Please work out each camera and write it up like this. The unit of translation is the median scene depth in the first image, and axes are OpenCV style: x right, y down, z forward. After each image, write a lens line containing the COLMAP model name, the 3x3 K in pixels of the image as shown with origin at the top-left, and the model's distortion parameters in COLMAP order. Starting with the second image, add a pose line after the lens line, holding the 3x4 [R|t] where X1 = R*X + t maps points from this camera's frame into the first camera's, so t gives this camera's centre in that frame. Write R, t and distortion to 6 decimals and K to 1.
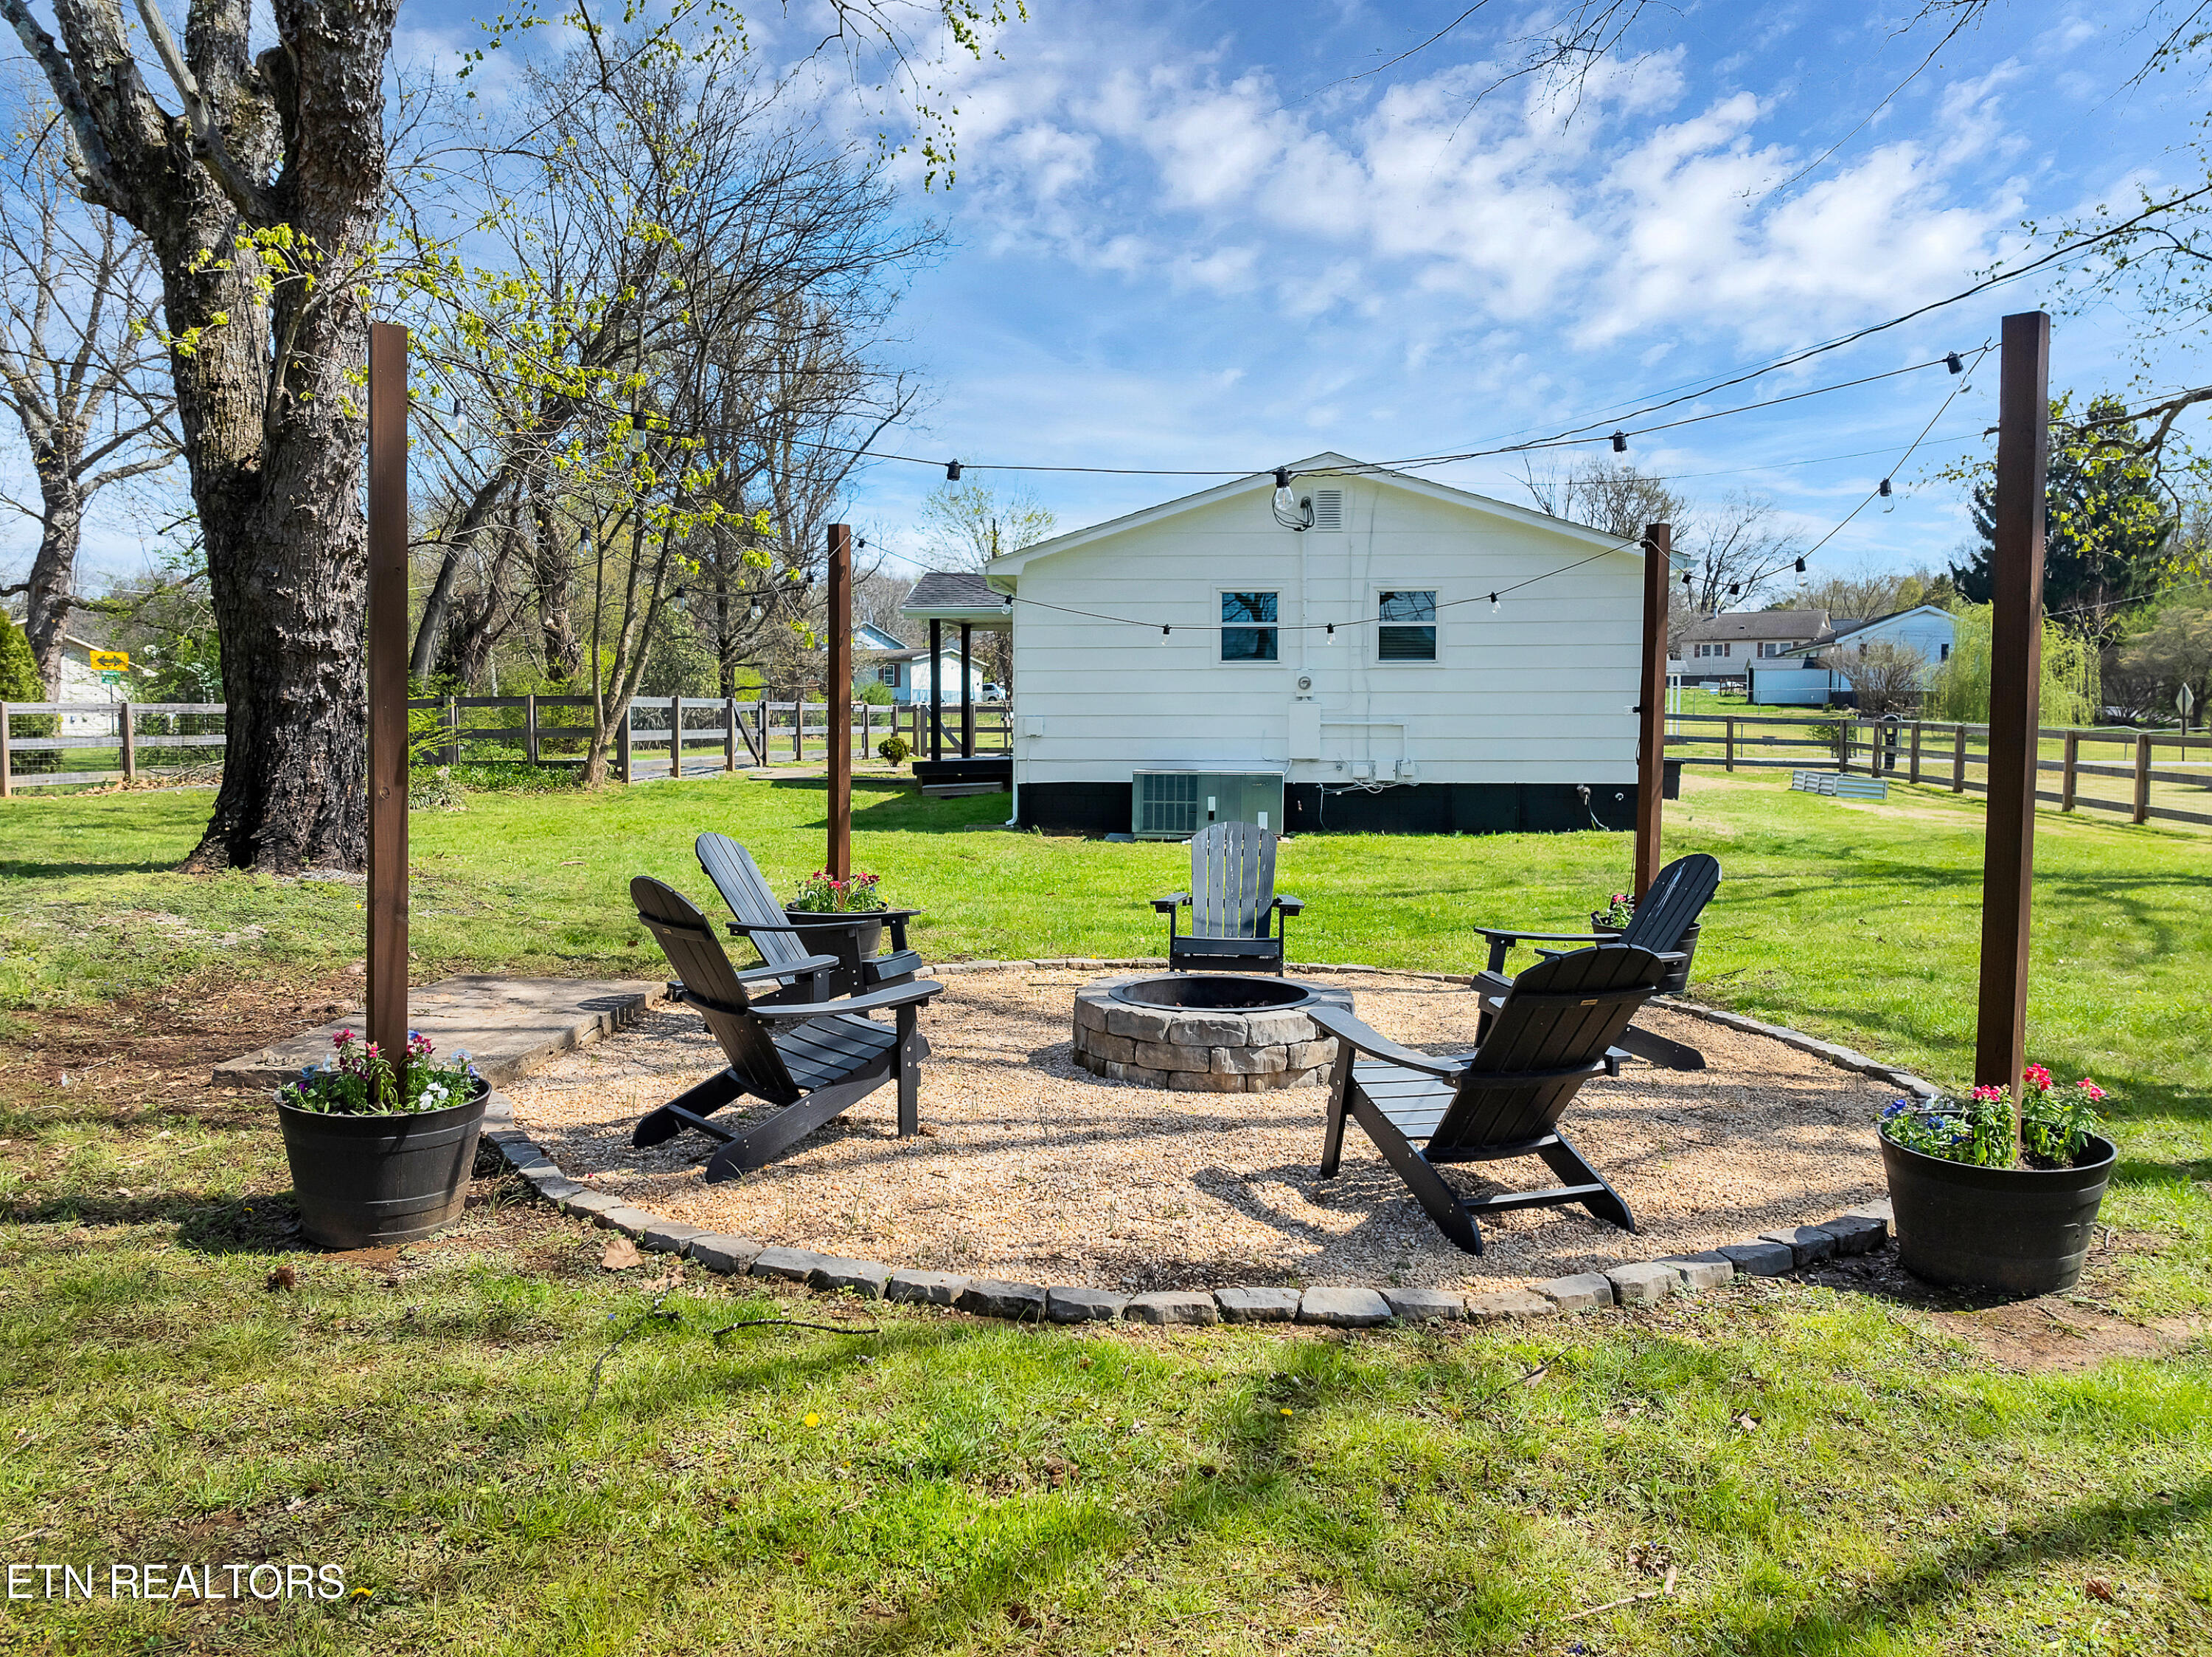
lens RADIAL K [[1588.5, 0, 1133.2], [0, 1588.5, 827.8], [0, 0, 1]] dist [-0.034778, -0.001621]
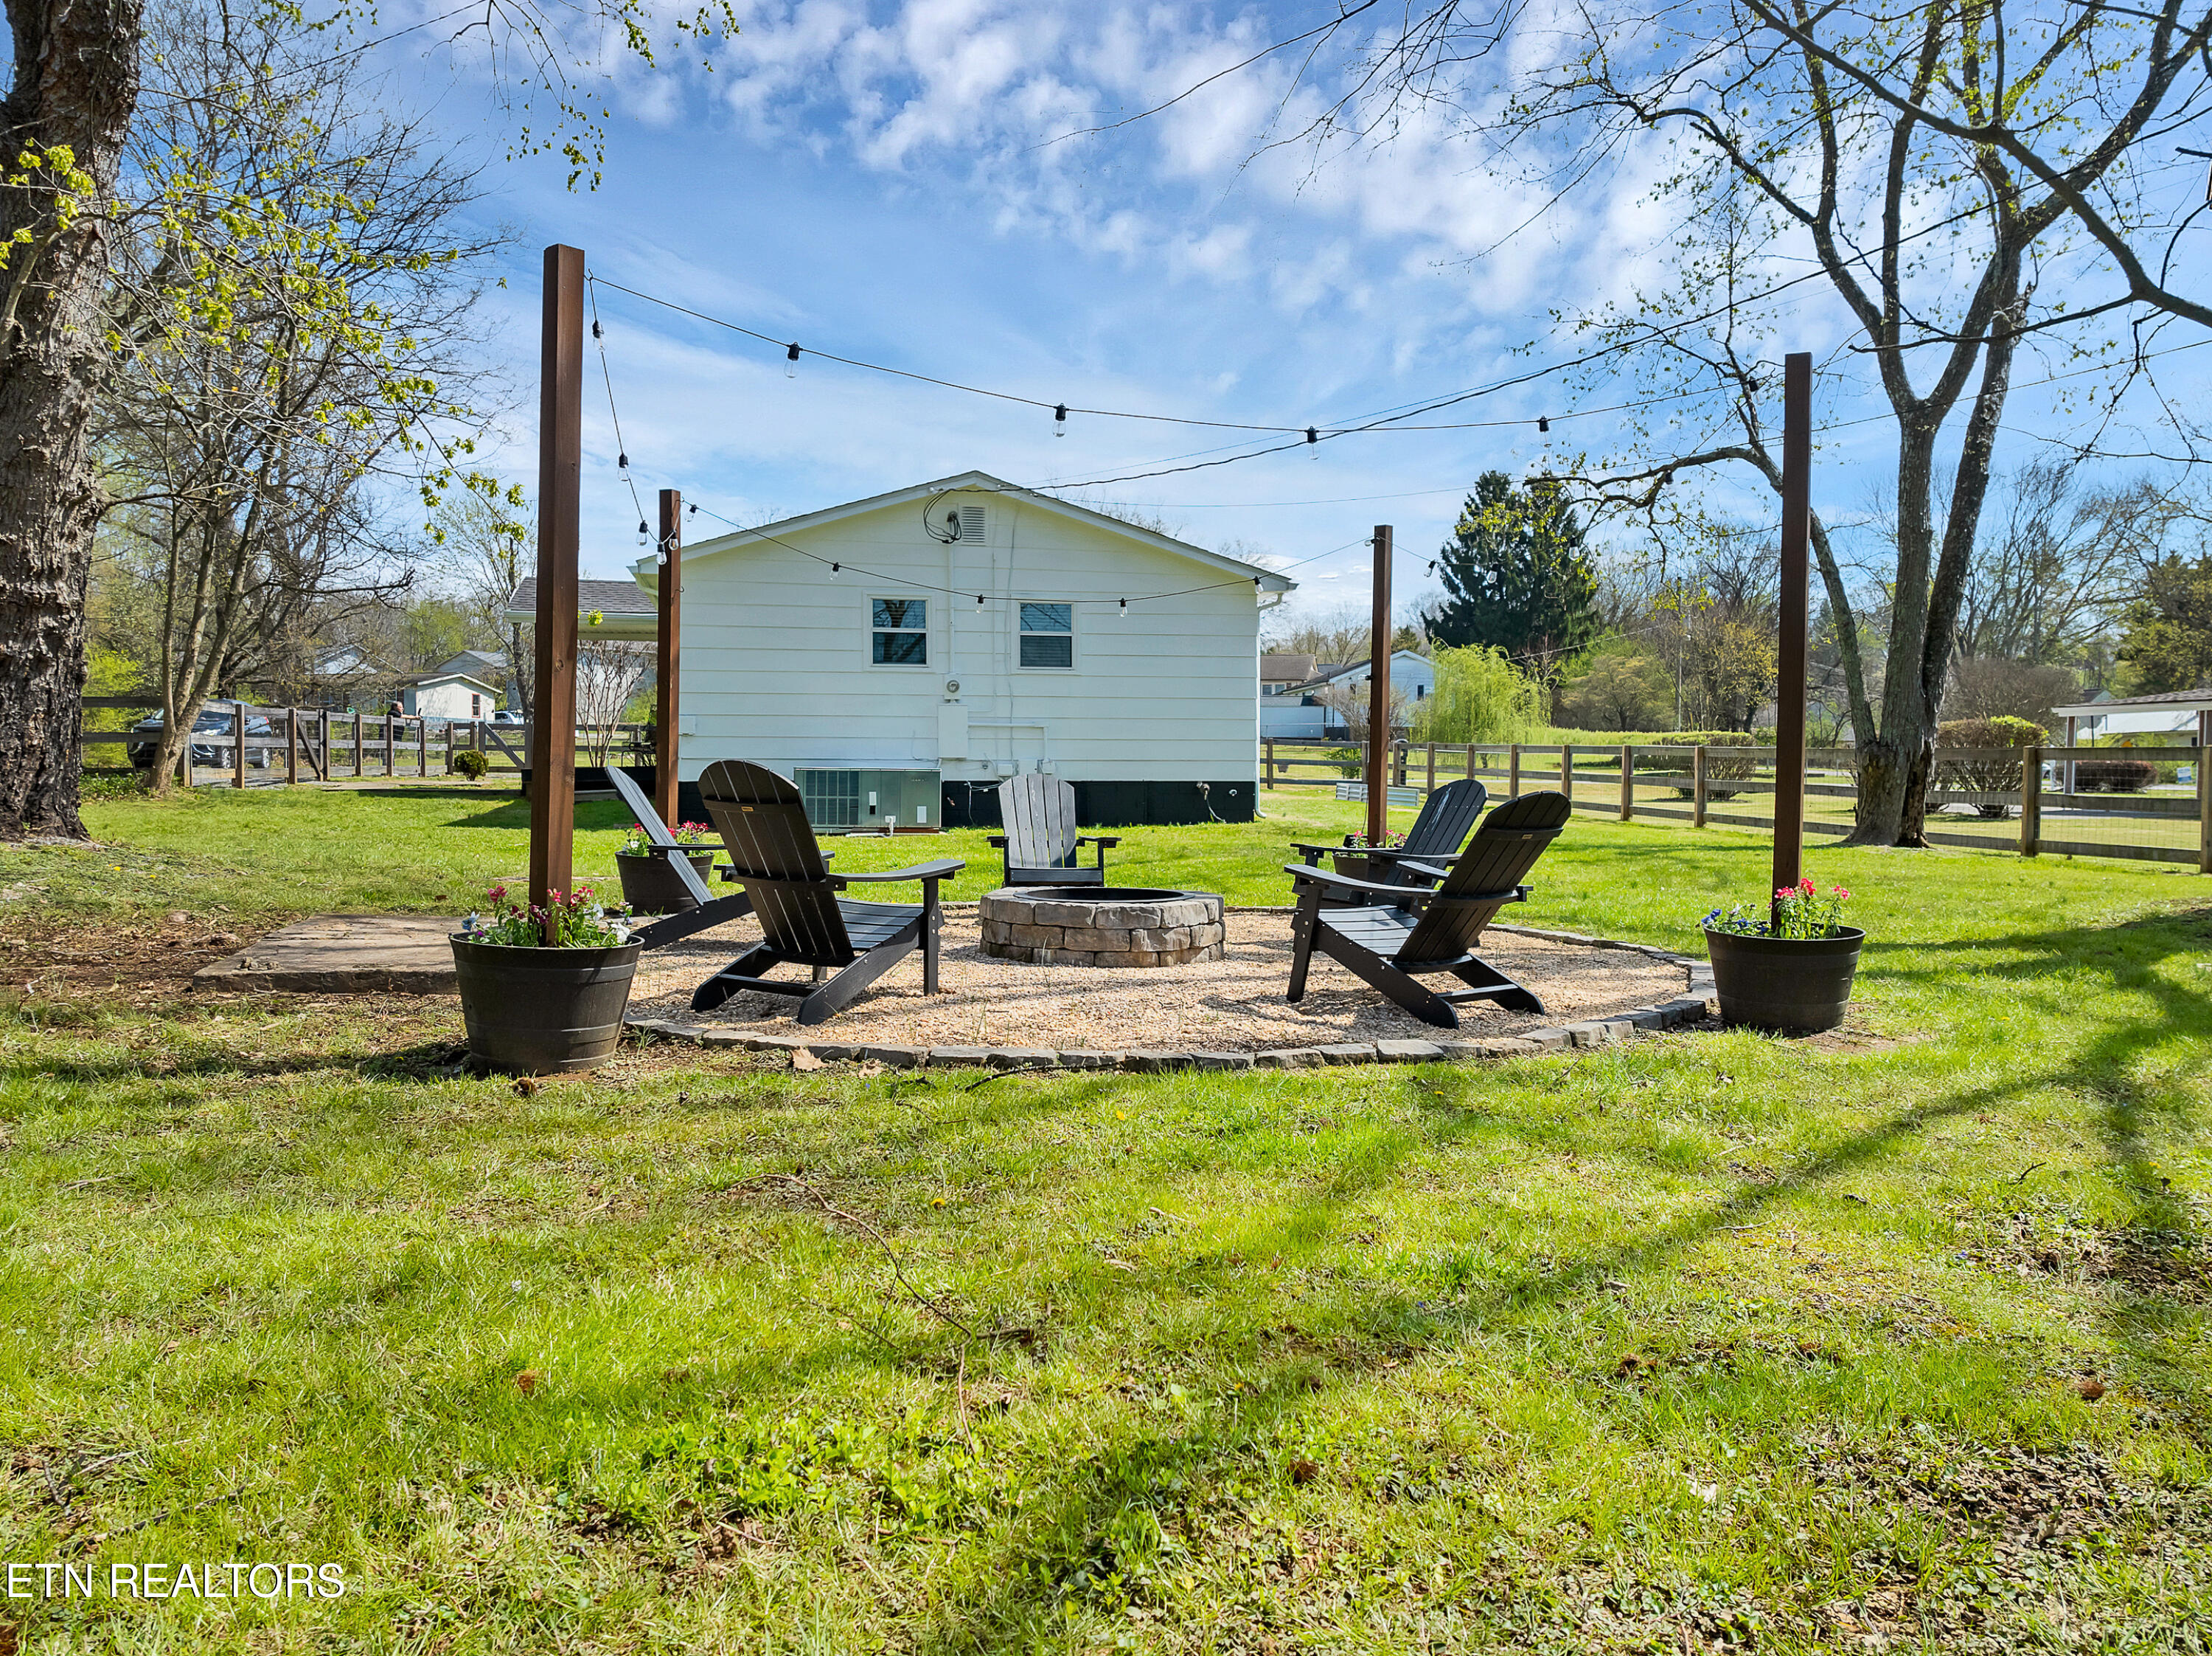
lens RADIAL K [[1580.3, 0, 1130.4], [0, 1580.3, 836.1], [0, 0, 1]] dist [-0.040299, 0.011649]
pose [[0.953627, -0.010145, 0.300819, -0.176296], [0.015834, 0.999739, -0.016479, 0.050771], [-0.300573, 0.020478, 0.953539, -0.072302]]
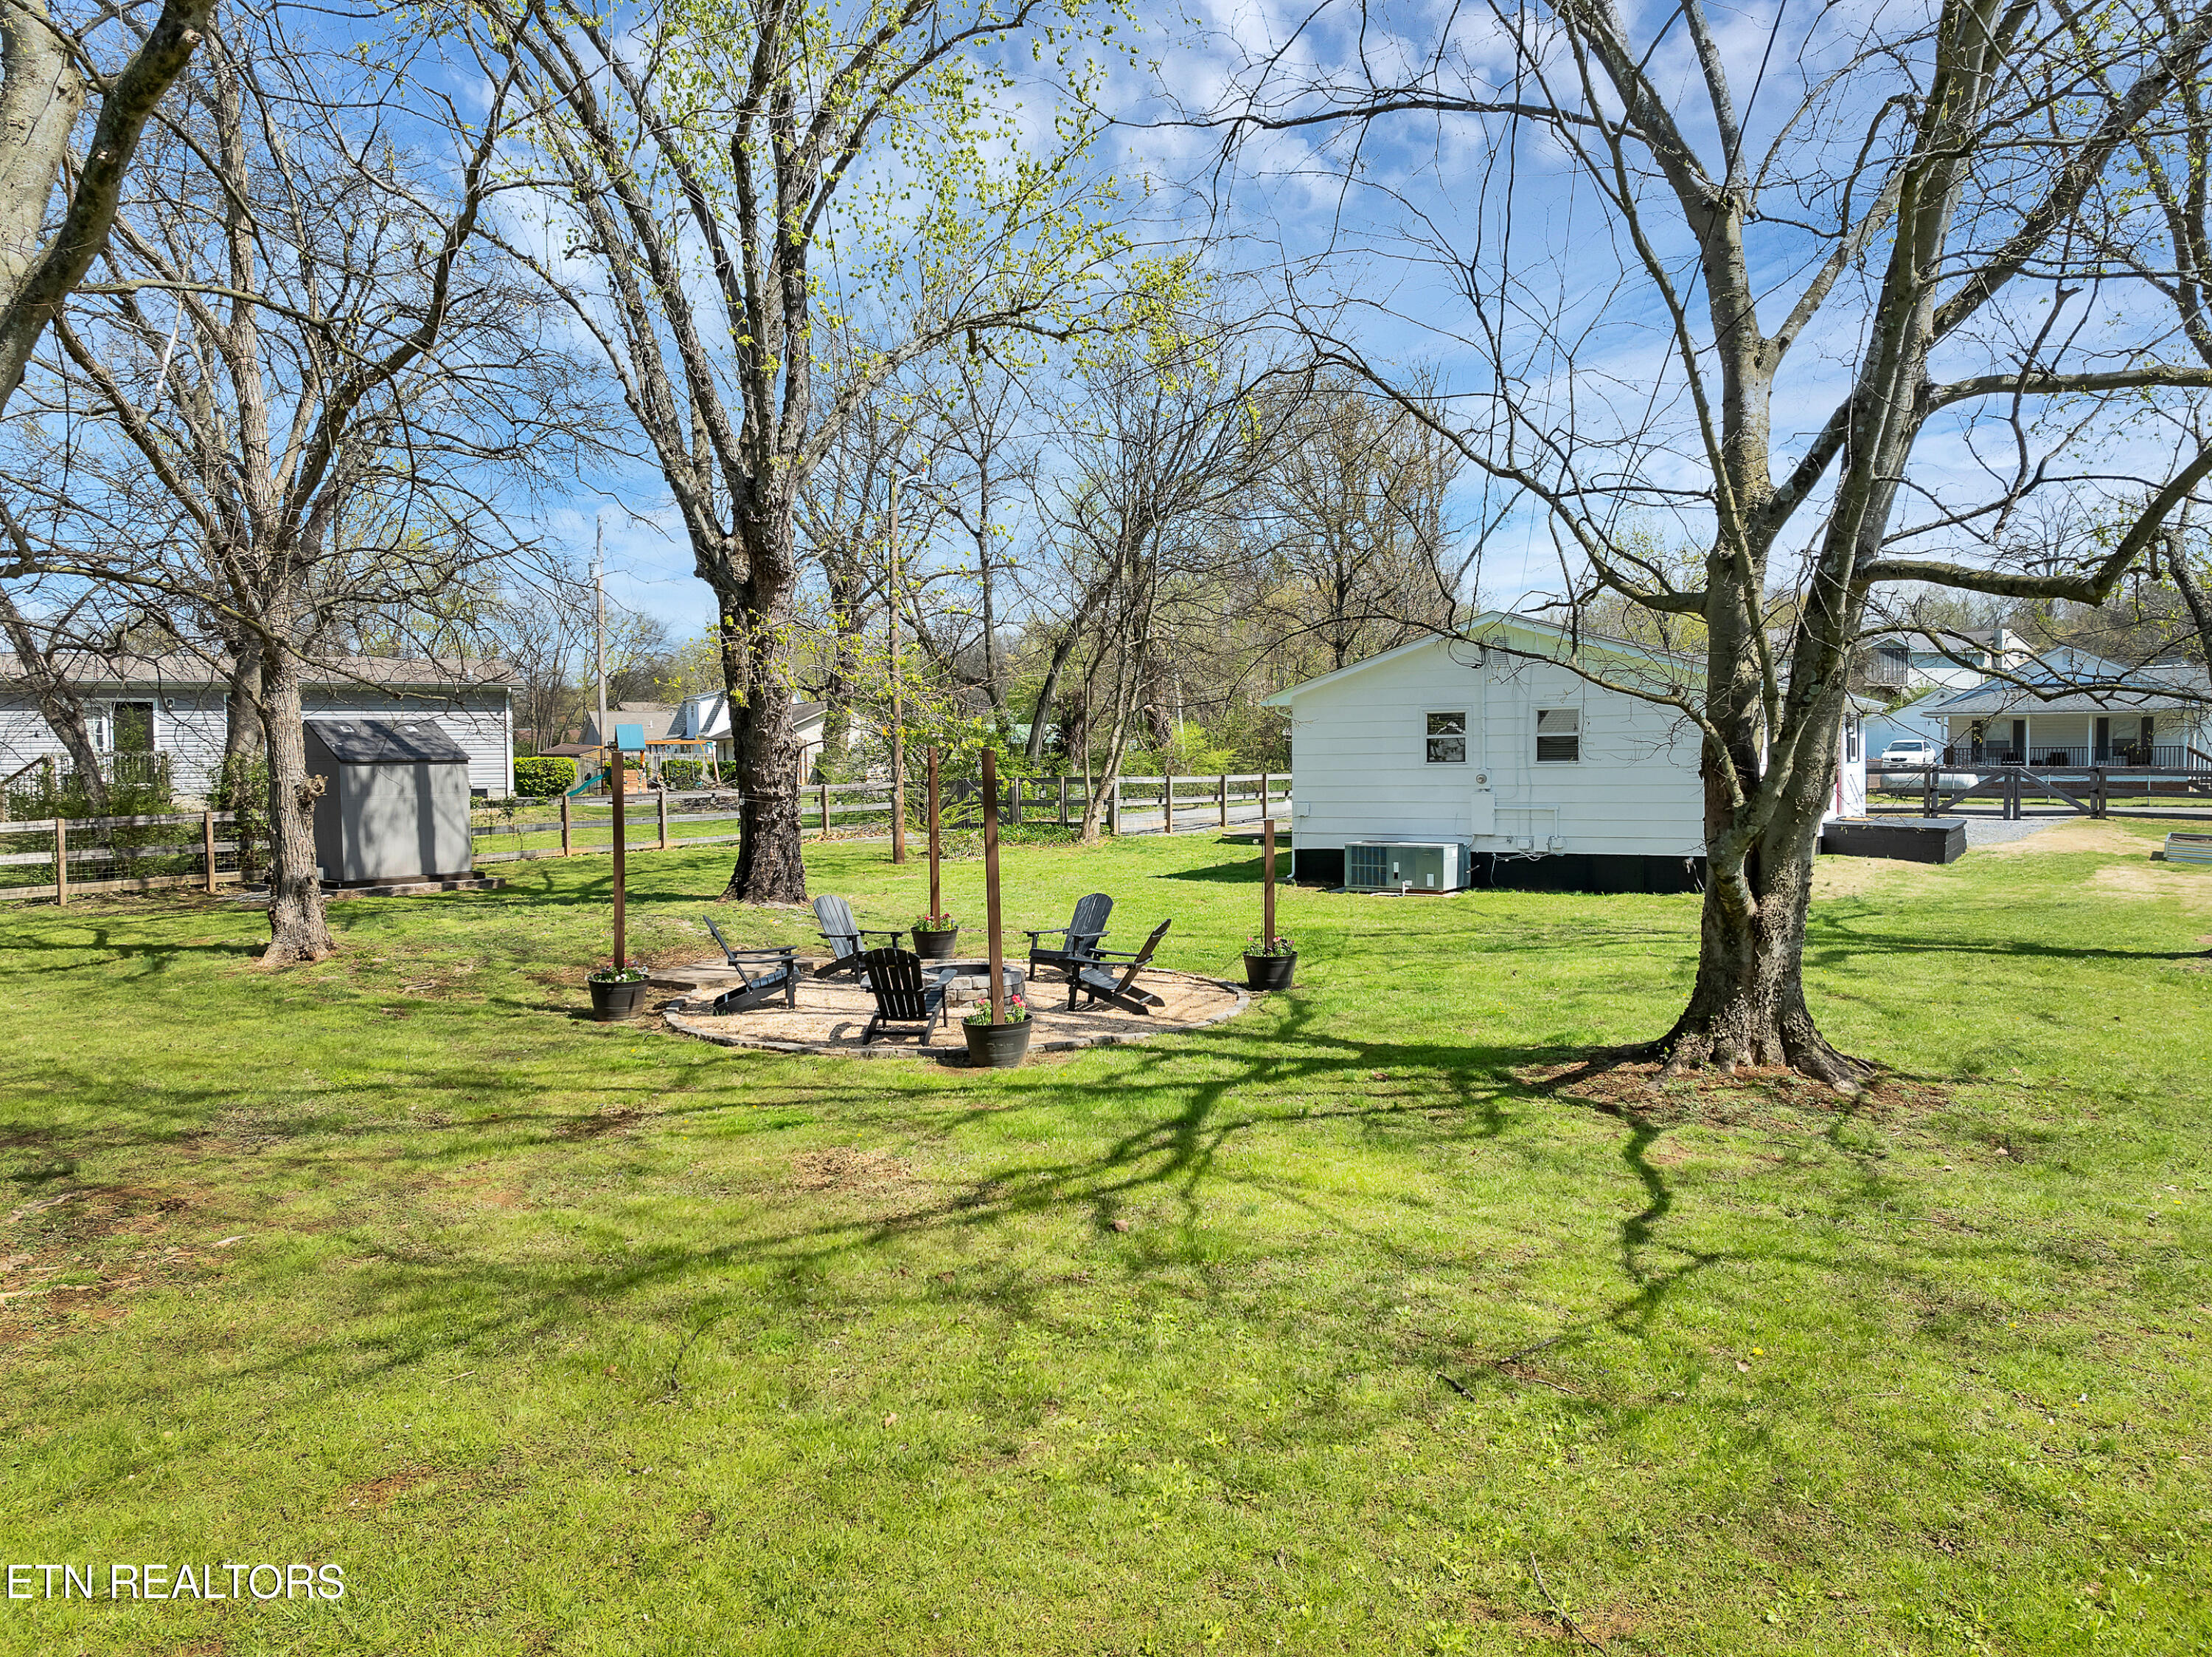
lens RADIAL K [[1580.4, 0, 1130.4], [0, 1580.4, 836.6], [0, 0, 1]] dist [-0.040299, 0.011649]
pose [[0.884776, 0.009871, -0.465911, 0.855316], [-0.014362, 0.999878, -0.006090, -0.053075], [0.465794, 0.012080, 0.884811, -0.610198]]
